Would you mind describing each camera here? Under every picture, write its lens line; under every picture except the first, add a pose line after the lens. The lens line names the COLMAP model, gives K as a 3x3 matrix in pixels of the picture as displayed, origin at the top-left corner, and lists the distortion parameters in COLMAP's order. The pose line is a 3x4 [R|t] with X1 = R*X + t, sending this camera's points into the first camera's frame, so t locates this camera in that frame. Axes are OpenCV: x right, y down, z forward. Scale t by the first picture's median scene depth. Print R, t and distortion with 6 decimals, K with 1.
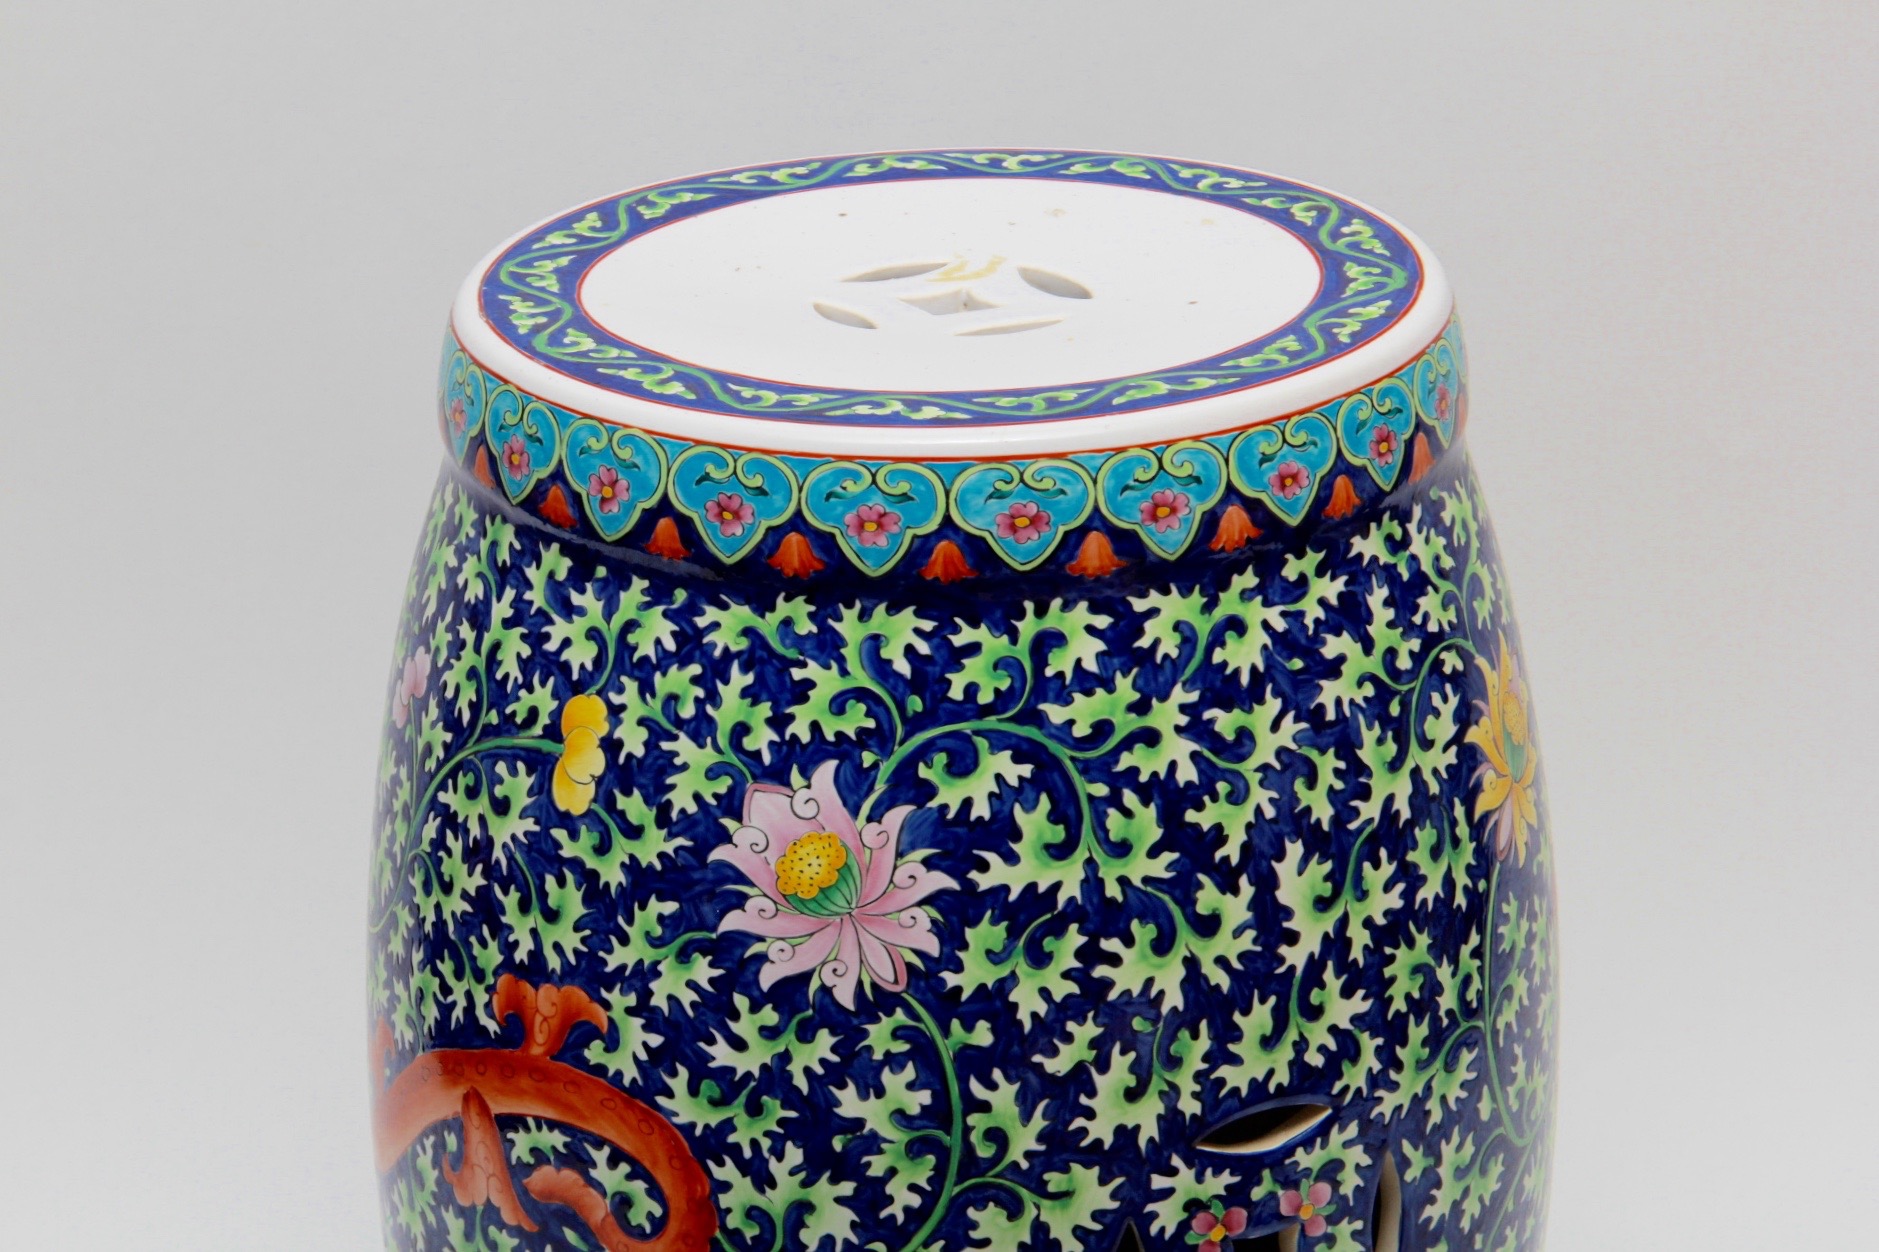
lens RADIAL K [[4583.2, 0, 942.2], [0, 4583.2, 624.1], [0, 0, 1]] dist [0.276100, 0.000000]
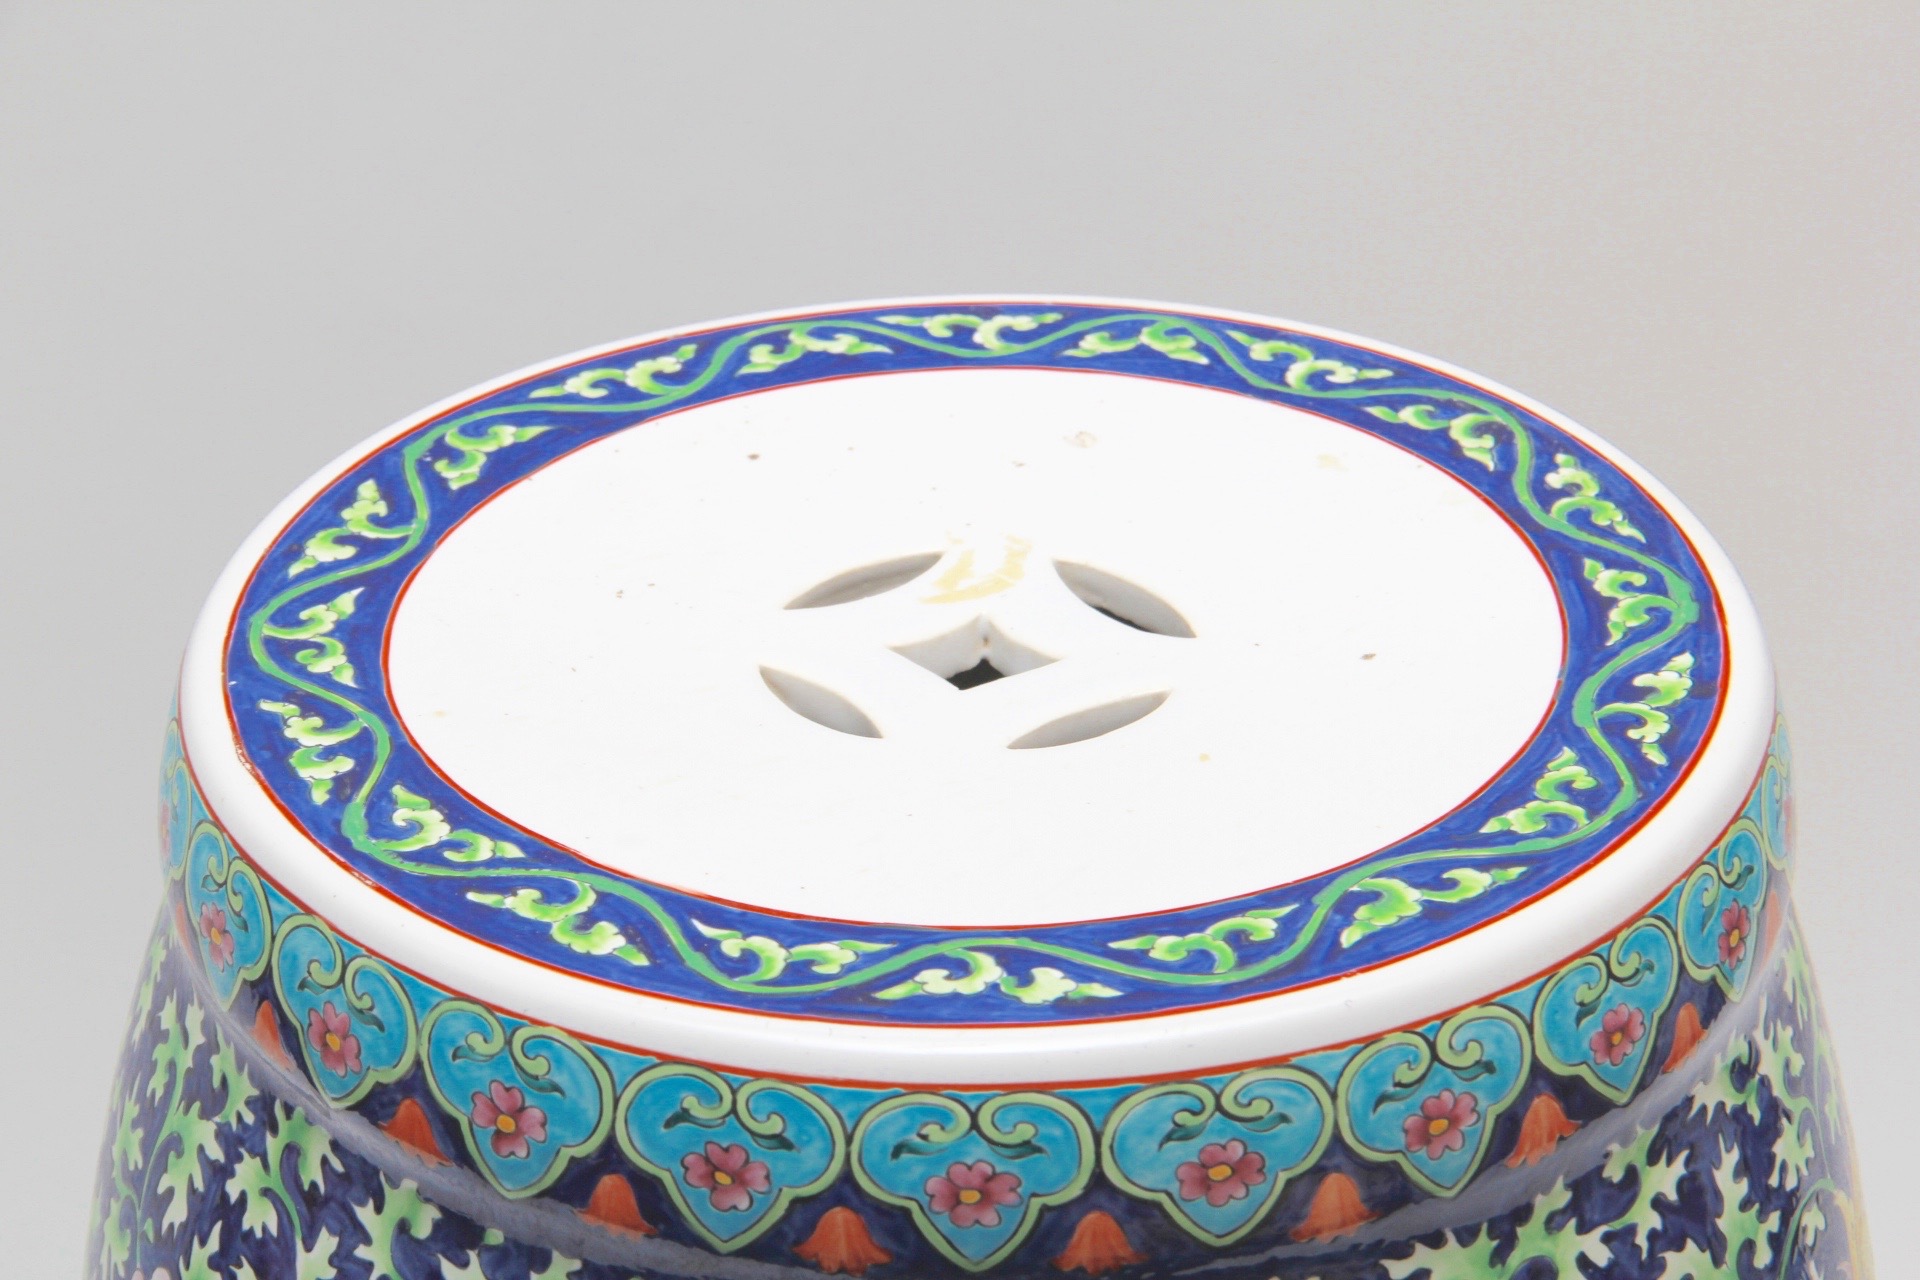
lens RADIAL K [[4683.2, 0, 959.4], [0, 4683.2, 642.6], [0, 0, 1]] dist [0.276100, 0.000000]
pose [[0.990947, -0.056945, 0.121581, -0.085521], [0.041234, 0.990912, 0.128033, -0.167621], [-0.127767, -0.121860, 0.984289, 0.393630]]
